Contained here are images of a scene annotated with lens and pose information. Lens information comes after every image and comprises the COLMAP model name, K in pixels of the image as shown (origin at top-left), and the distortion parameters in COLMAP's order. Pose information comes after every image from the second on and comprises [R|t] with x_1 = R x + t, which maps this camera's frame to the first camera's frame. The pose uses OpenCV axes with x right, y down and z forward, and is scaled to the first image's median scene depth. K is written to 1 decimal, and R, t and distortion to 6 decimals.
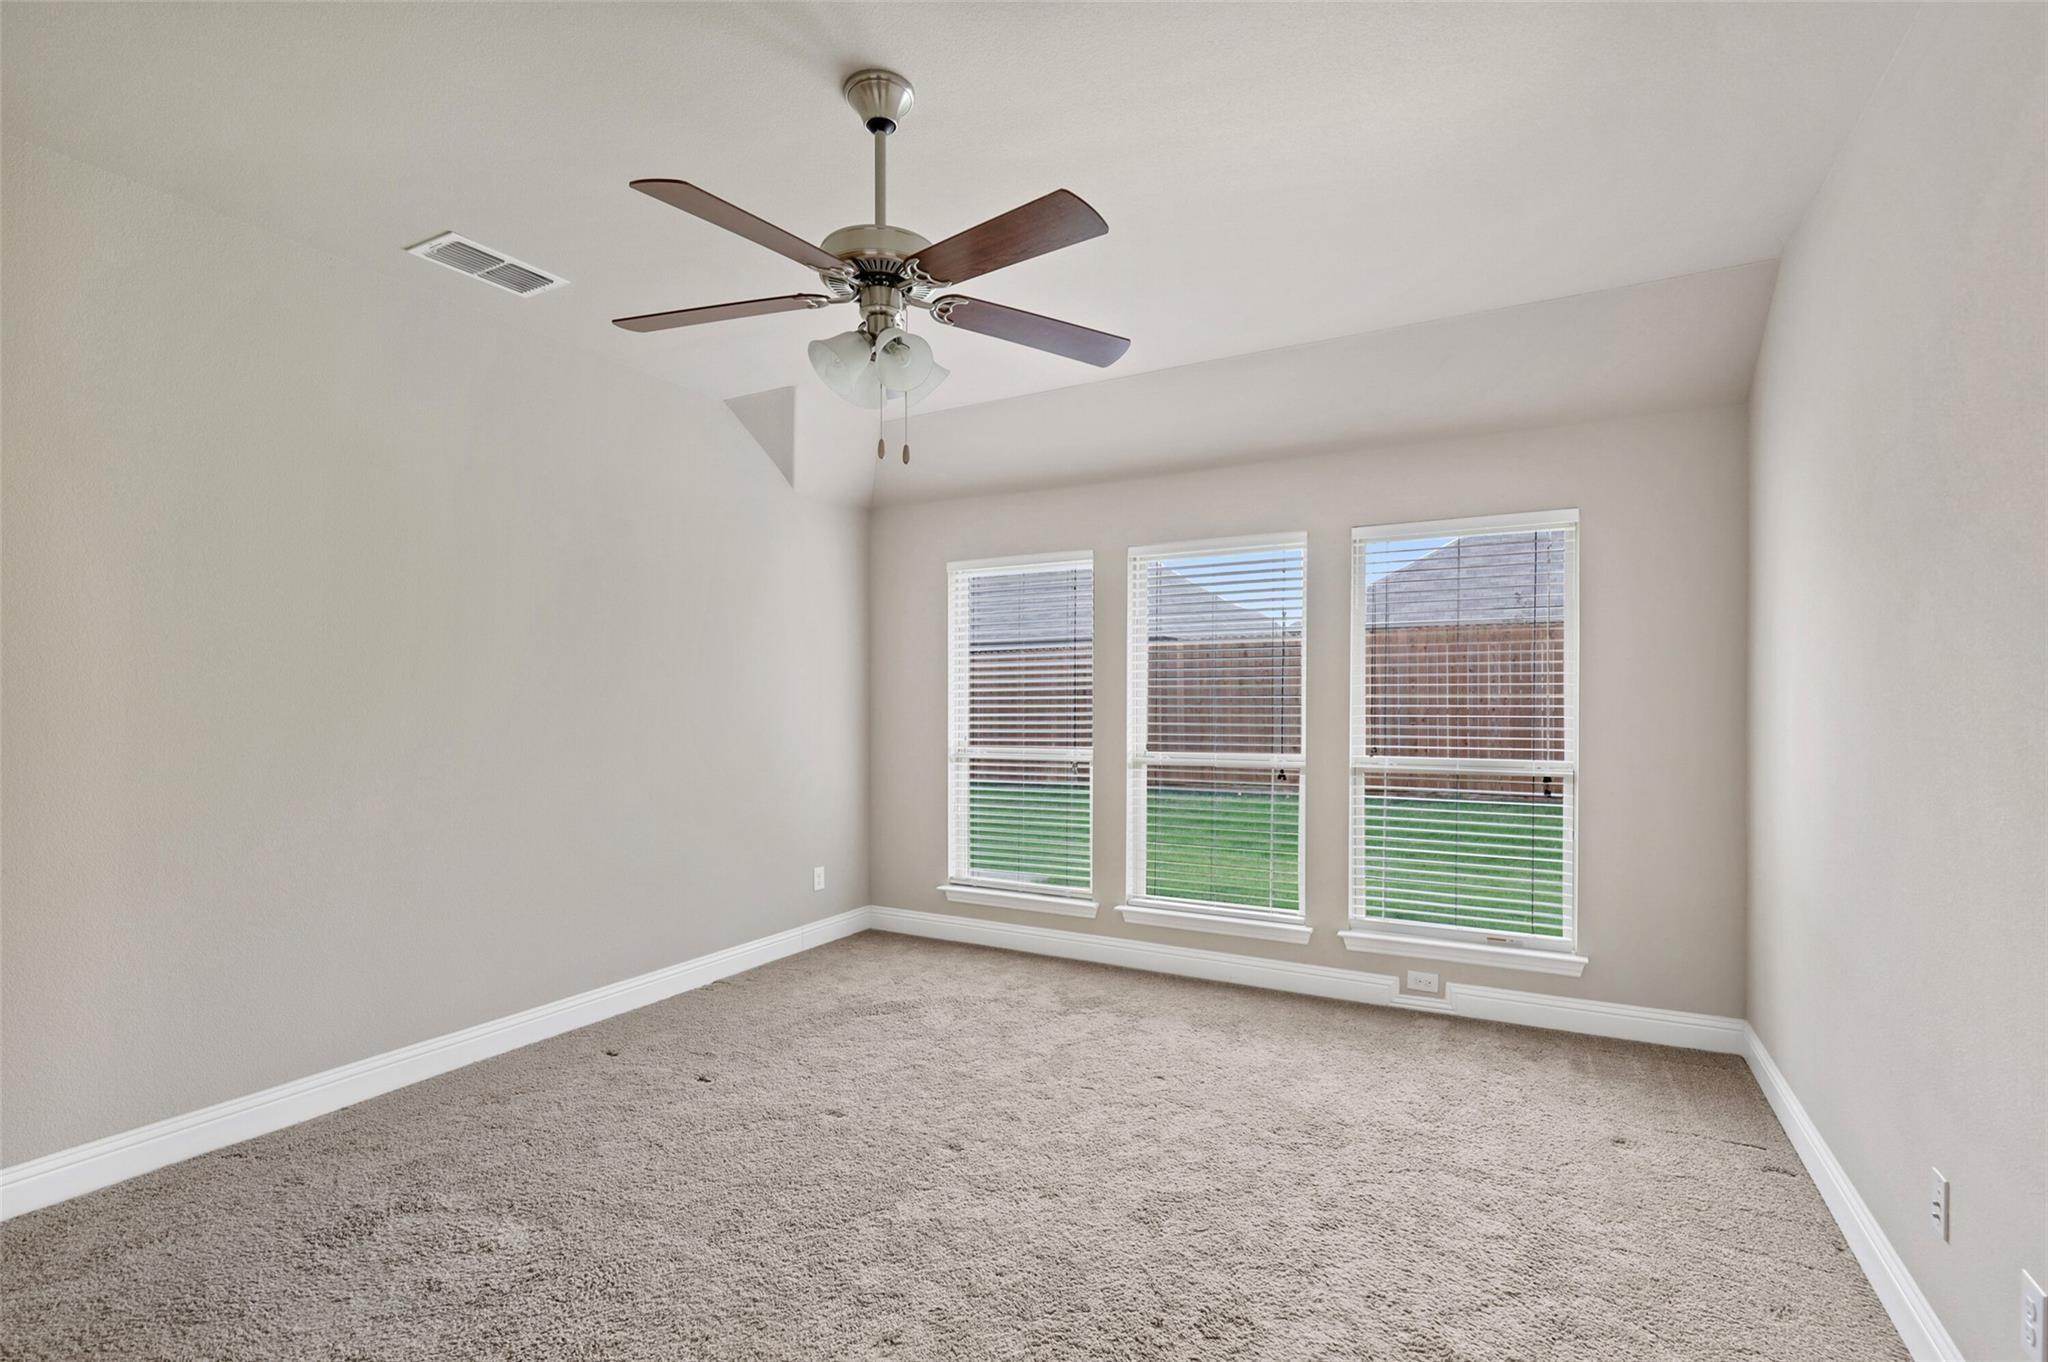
lens RADIAL K [[955.3, 0, 1021.7], [0, 955.3, 694.8], [0, 0, 1]] dist [0.005227, -0.000383]
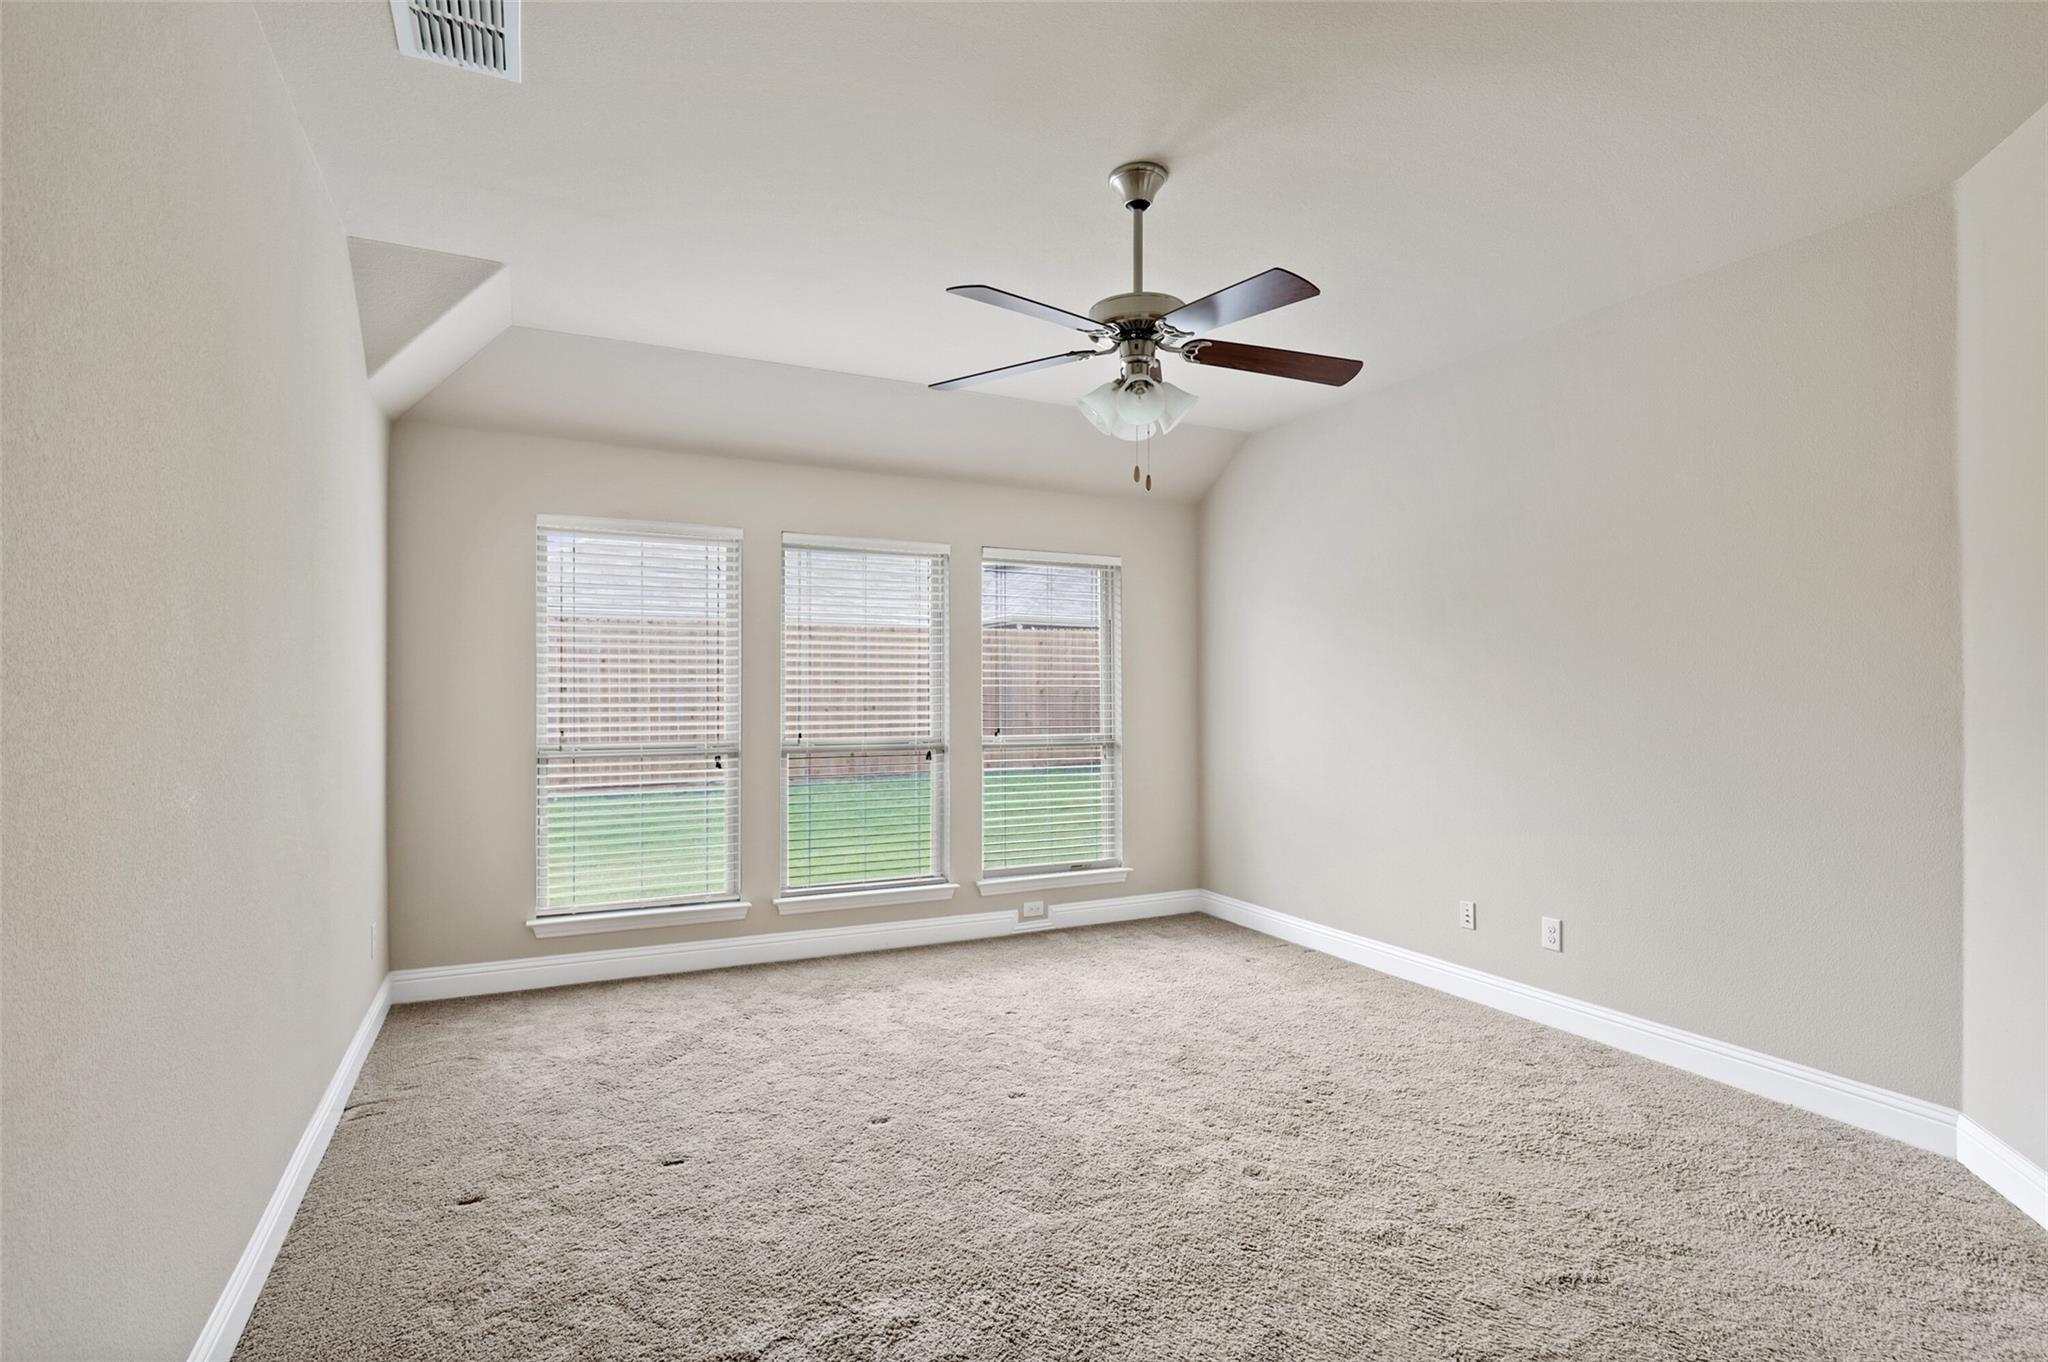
lens RADIAL K [[1041.4, 0, 1022.1], [0, 1041.4, 681.4], [0, 0, 1]] dist [-0.007196, -0.000881]
pose [[0.559936, 0.010807, 0.828465, -0.754758], [-0.006728, 0.999941, -0.008497, 0.006467], [-0.828509, -0.000816, 0.559976, 0.233465]]
